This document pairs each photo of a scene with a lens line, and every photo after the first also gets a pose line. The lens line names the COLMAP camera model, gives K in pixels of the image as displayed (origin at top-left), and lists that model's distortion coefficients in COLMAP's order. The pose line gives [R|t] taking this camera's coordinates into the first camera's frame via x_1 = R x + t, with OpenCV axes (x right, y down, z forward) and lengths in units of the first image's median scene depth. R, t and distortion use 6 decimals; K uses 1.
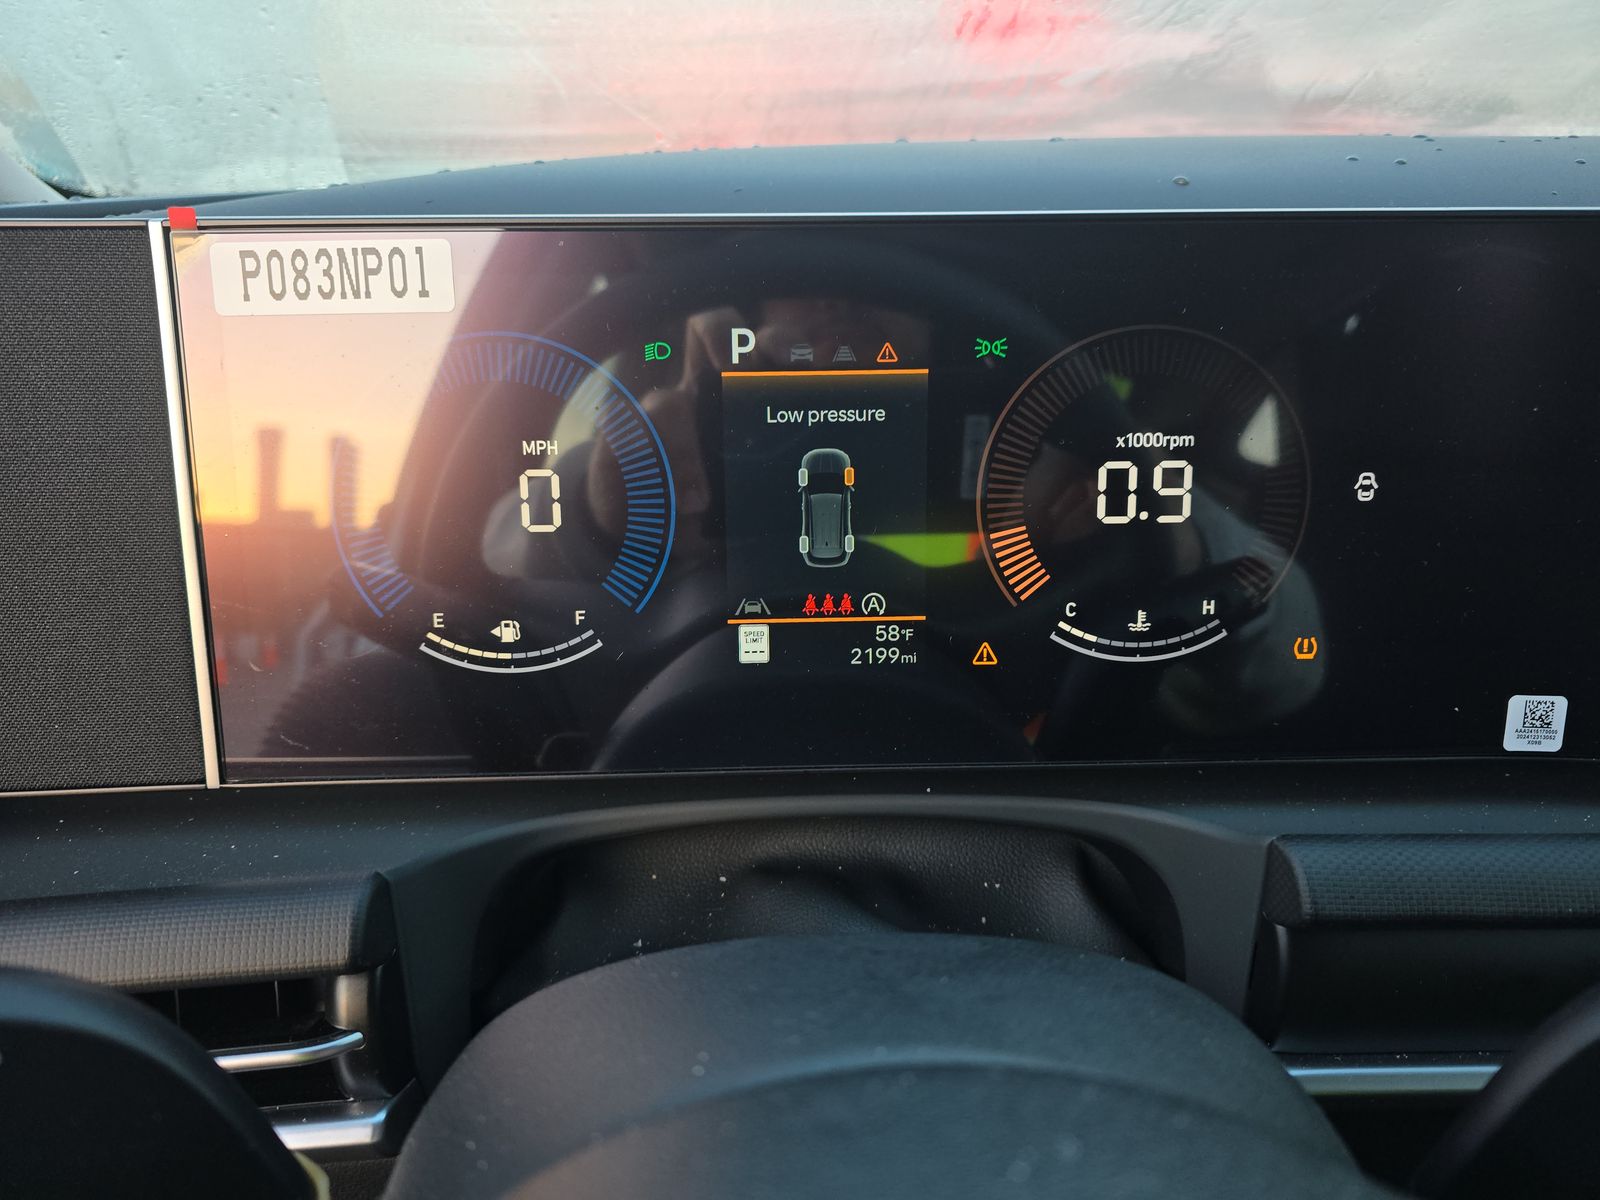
lens RADIAL K [[1116.9, 0, 800.0], [0, 1116.9, 600.0], [0, 0, 1]] dist [0.095969, -0.081729]
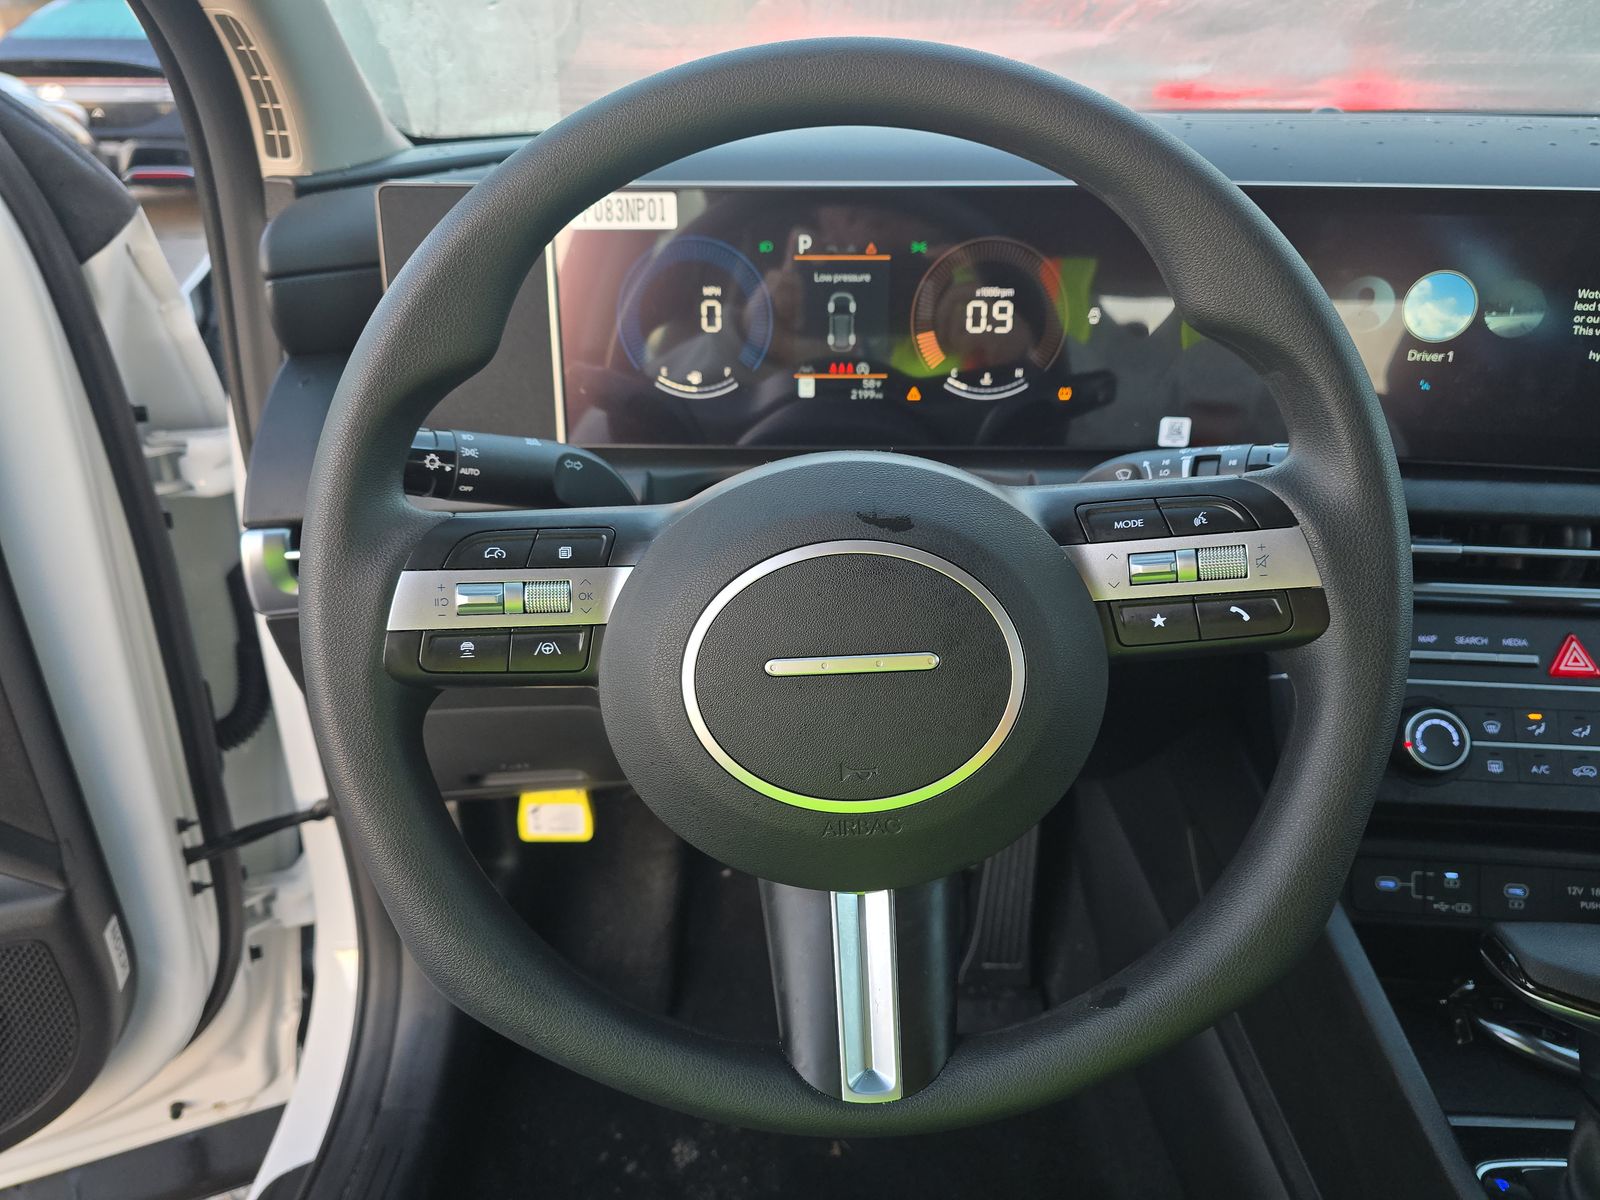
lens RADIAL K [[1116.9, 0, 800.0], [0, 1116.9, 600.0], [0, 0, 1]] dist [0.095969, -0.081729]
pose [[0.998332, 0.028499, -0.050208, 0.067185], [-0.022967, 0.993940, 0.107499, 0.217923], [0.052967, -0.106167, 0.992937, -1.207716]]
